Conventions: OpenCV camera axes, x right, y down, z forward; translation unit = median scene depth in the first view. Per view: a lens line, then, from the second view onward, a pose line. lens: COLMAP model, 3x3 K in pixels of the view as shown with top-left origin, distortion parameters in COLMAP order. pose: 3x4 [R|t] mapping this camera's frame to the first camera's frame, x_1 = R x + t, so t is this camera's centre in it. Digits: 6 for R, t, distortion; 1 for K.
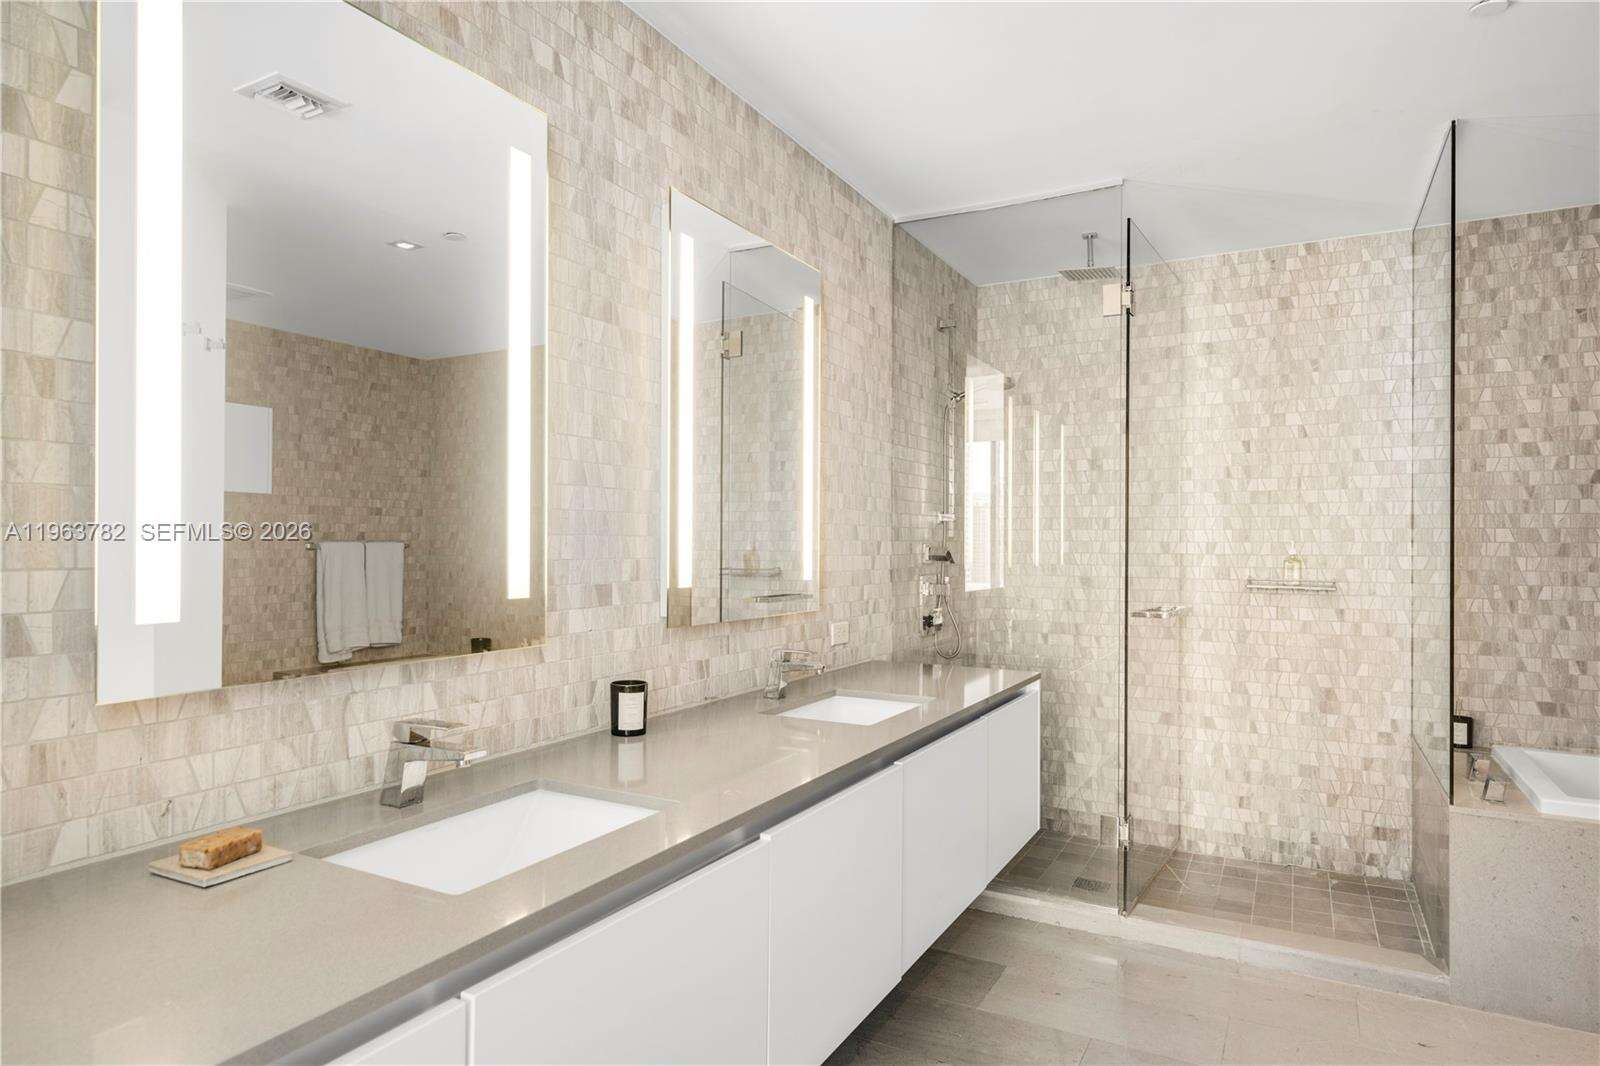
lens RADIAL K [[915.6, 0, 838.2], [0, 915.6, 539.5], [0, 0, 1]] dist [0.003057, 0.000487]
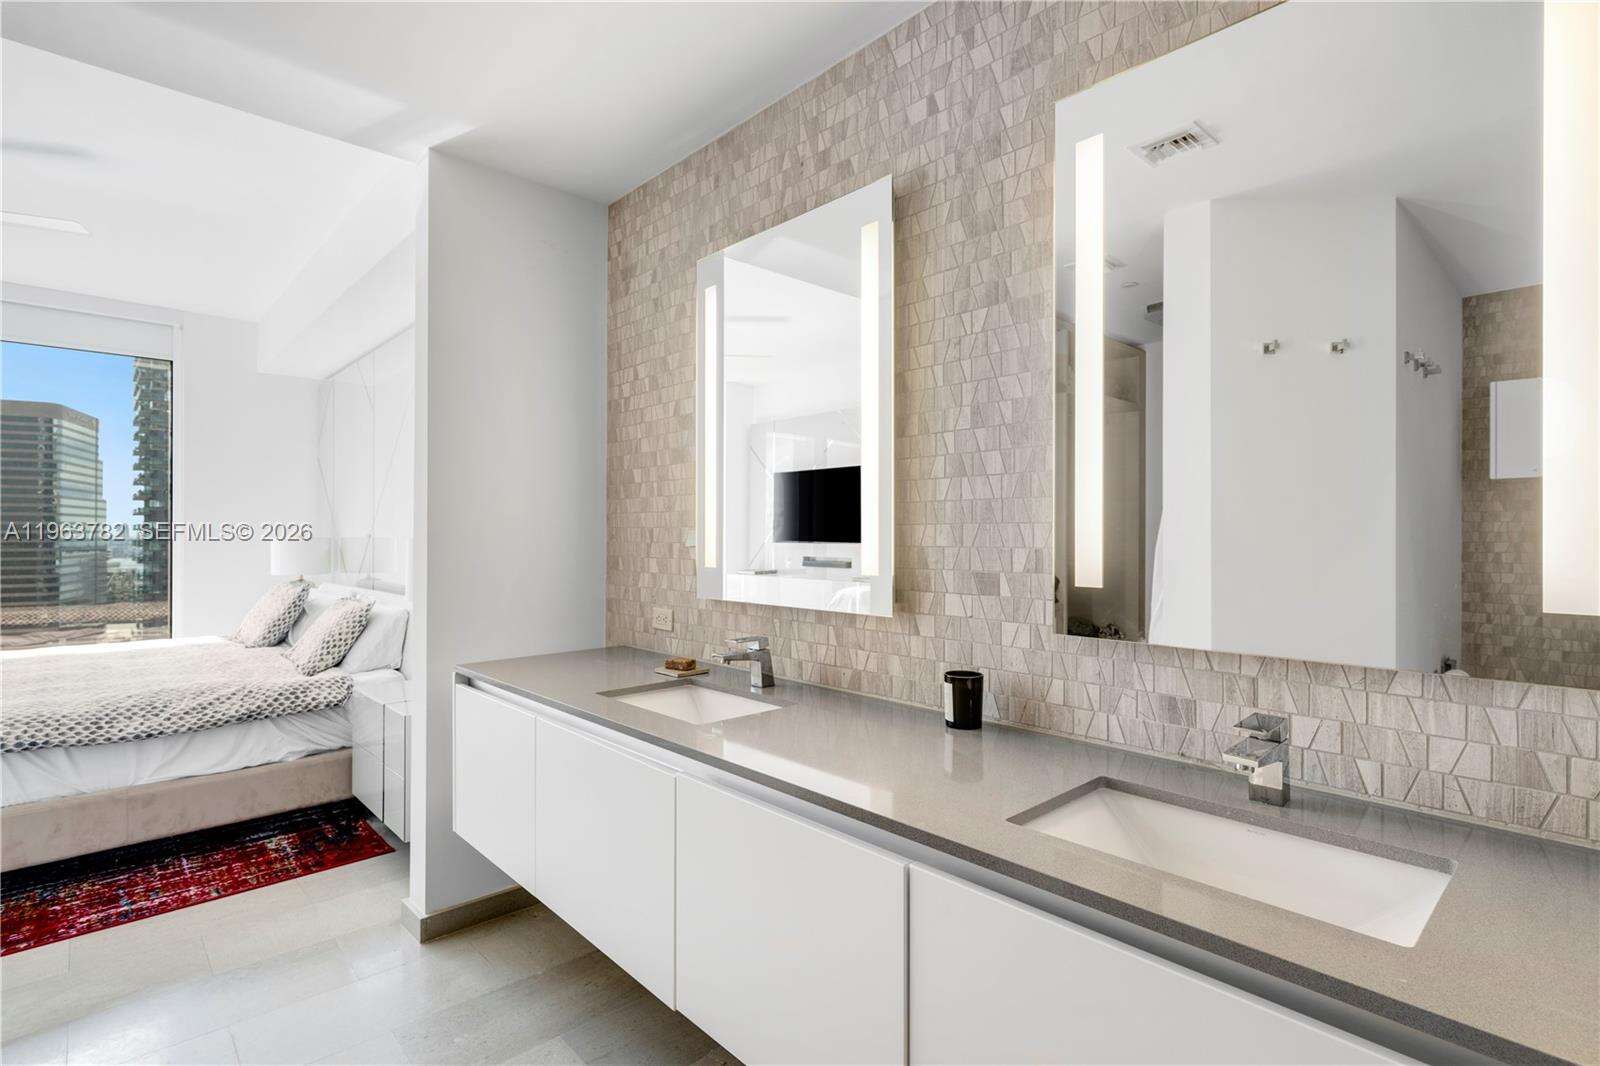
lens RADIAL K [[761.1, 0, 791.9], [0, 761.1, 527.4], [0, 0, 1]] dist [0.011121, -0.001192]
pose [[-0.337228, -0.014865, -0.941306, 0.344348], [0.000900, 0.999870, -0.016112, 0.007572], [0.941423, -0.006280, -0.337170, 0.634343]]
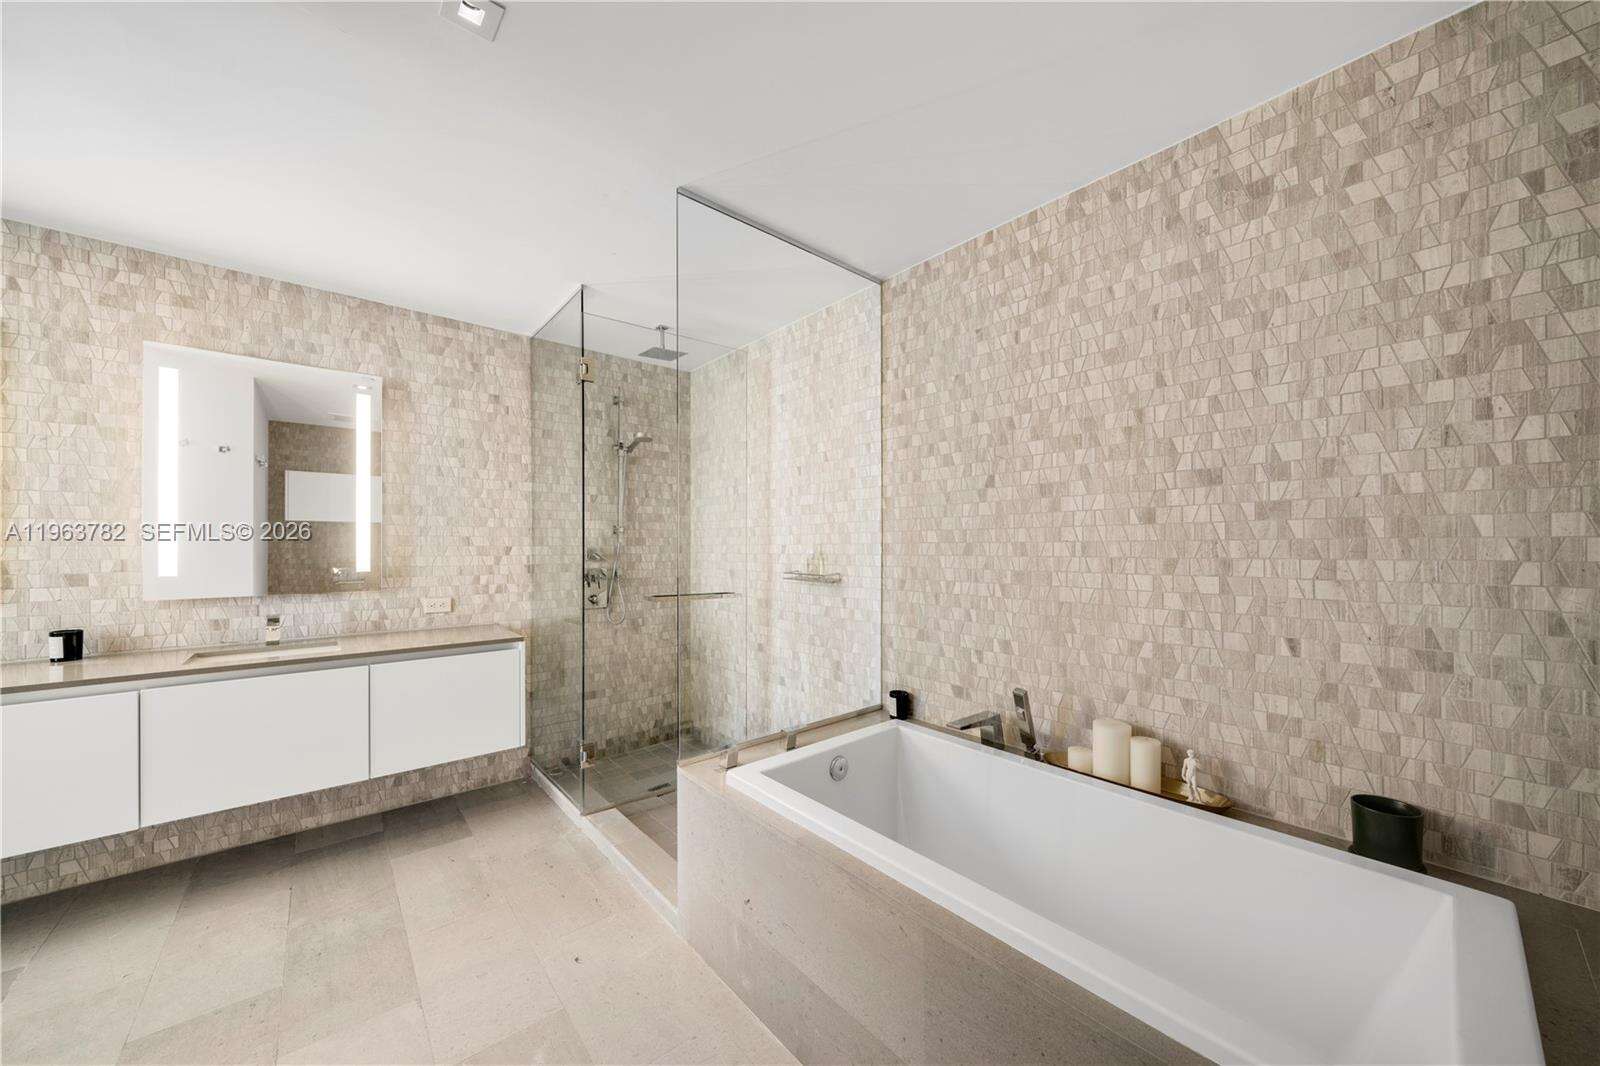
lens RADIAL K [[559.6, 0, 810.7], [0, 559.6, 546.7], [0, 0, 1]] dist [-0.009036, 0.000011]
pose [[0.936011, -0.008887, -0.351859, 0.841668], [0.010059, 0.999948, 0.001504, 0.005391], [0.351827, -0.004947, 0.936052, 0.299065]]
